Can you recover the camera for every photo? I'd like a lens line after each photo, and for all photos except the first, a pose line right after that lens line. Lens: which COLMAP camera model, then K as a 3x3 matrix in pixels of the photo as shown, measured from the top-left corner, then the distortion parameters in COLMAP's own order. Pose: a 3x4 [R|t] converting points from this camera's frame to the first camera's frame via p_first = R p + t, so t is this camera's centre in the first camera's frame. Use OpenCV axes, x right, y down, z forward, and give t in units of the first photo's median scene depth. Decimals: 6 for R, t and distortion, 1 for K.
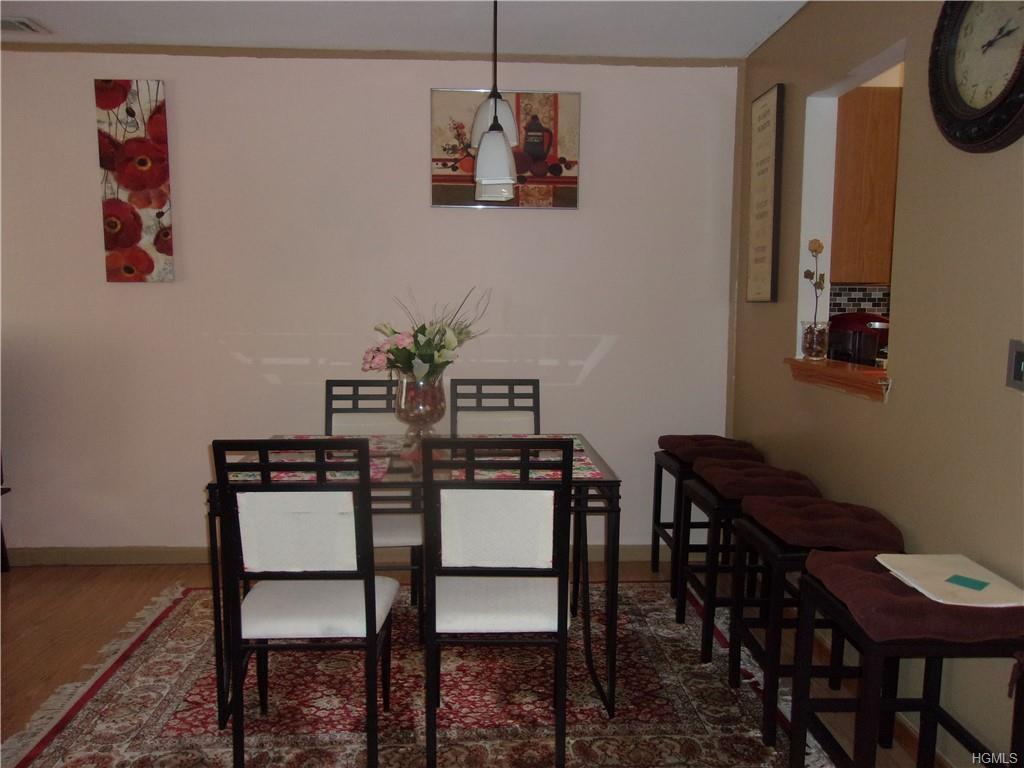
lens RADIAL K [[794.9, 0, 515.6], [0, 794.9, 382.5], [0, 0, 1]] dist [-0.030148, 0.048535]
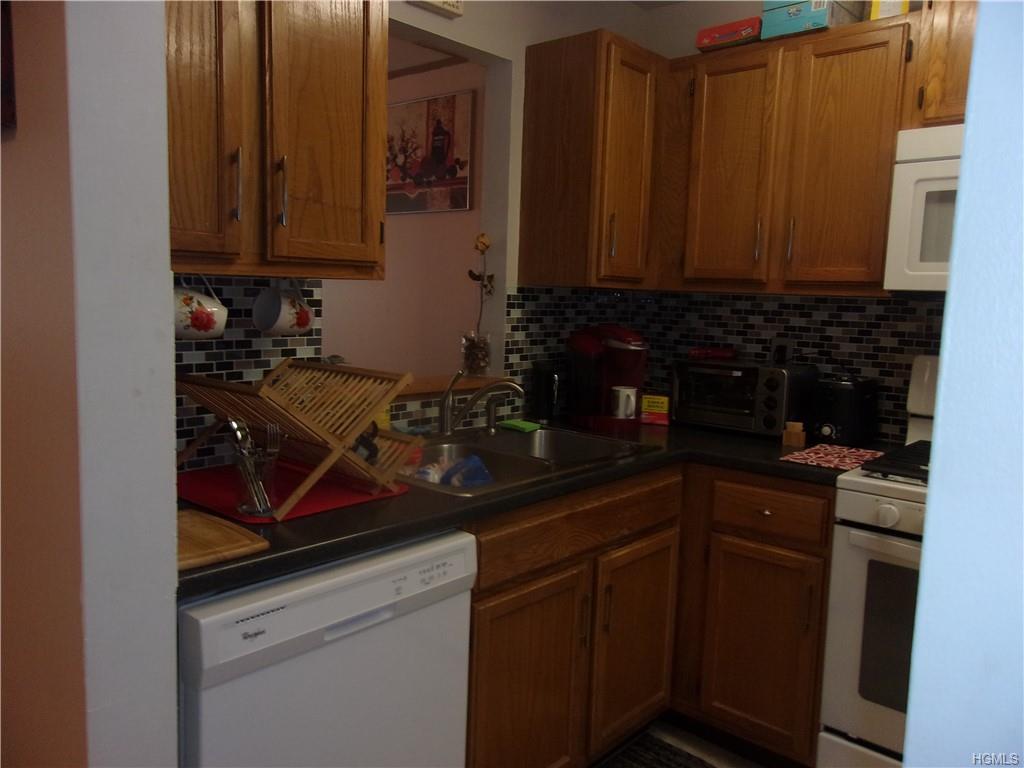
lens RADIAL K [[794.9, 0, 512.1], [0, 794.9, 390.7], [0, 0, 1]] dist [-0.030148, 0.048535]
pose [[0.711142, 0.102808, -0.695491, 0.830841], [-0.099163, 0.994028, 0.045543, -0.046926], [0.696020, 0.036580, 0.717090, 0.348336]]
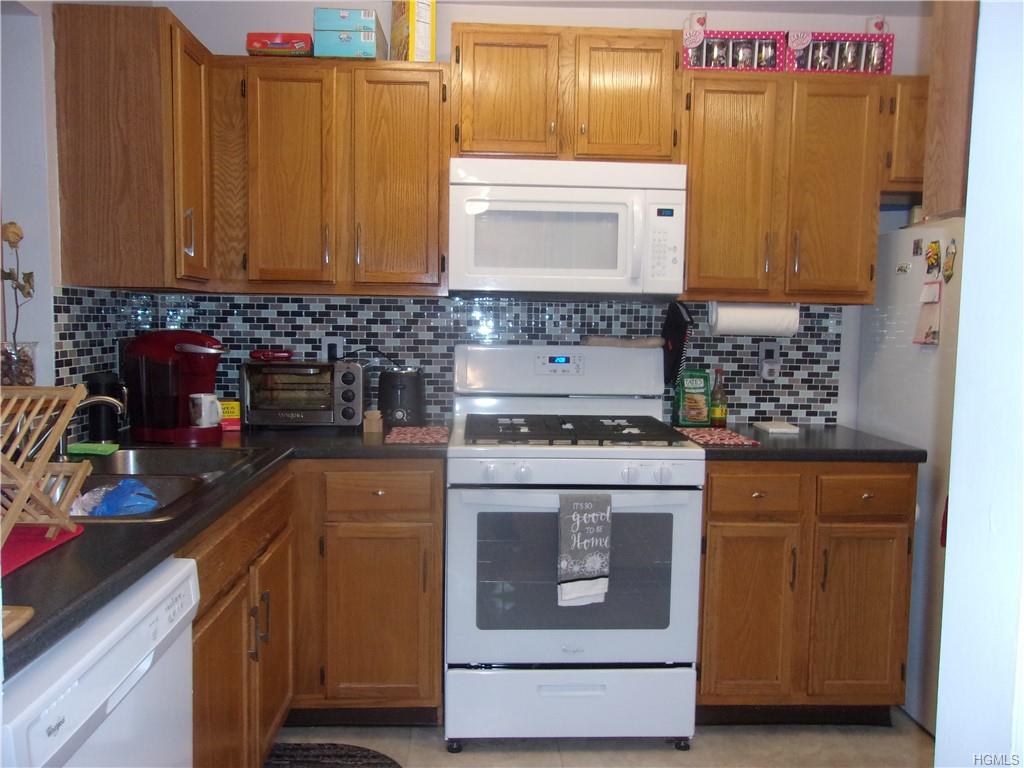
lens RADIAL K [[794.9, 0, 514.8], [0, 794.9, 391.8], [0, 0, 1]] dist [-0.030148, 0.048535]
pose [[0.999956, 0.008867, -0.003026, 0.677271], [-0.008904, 0.999883, -0.012417, -0.024036], [0.002915, 0.012443, 0.999918, 0.260114]]
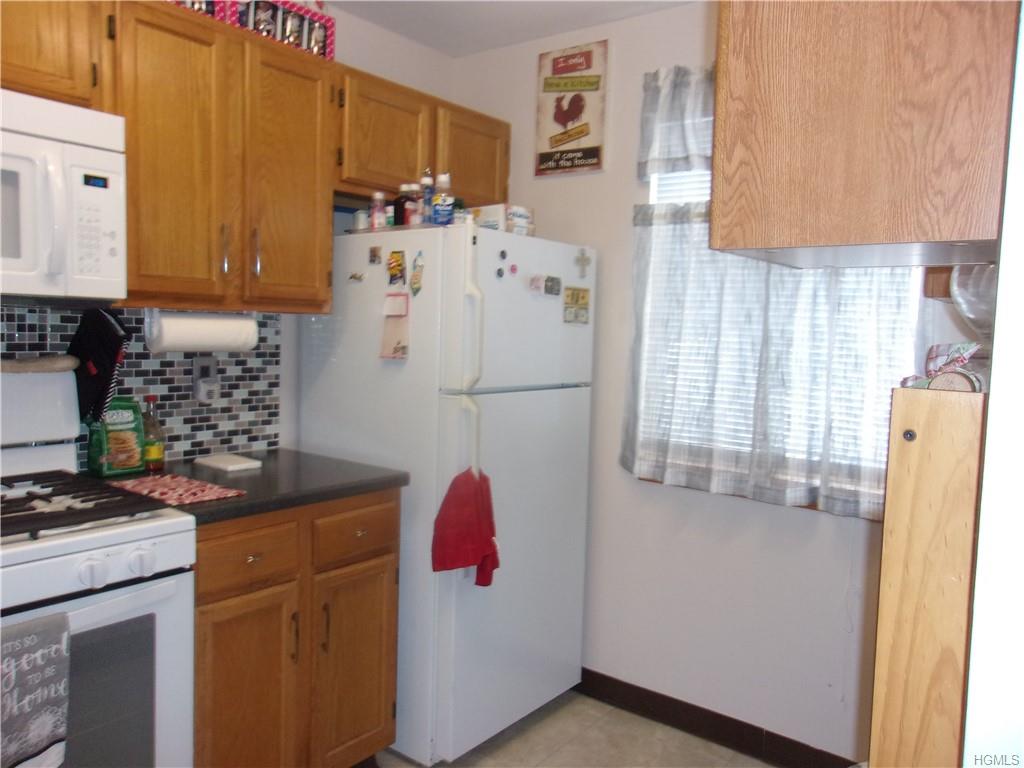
lens RADIAL K [[794.9, 0, 510.6], [0, 794.9, 383.8], [0, 0, 1]] dist [-0.030148, 0.048535]
pose [[0.643247, -0.044740, 0.764350, 0.594891], [0.049834, 0.998621, 0.016514, -0.062975], [-0.764035, 0.027468, 0.644590, 0.452668]]
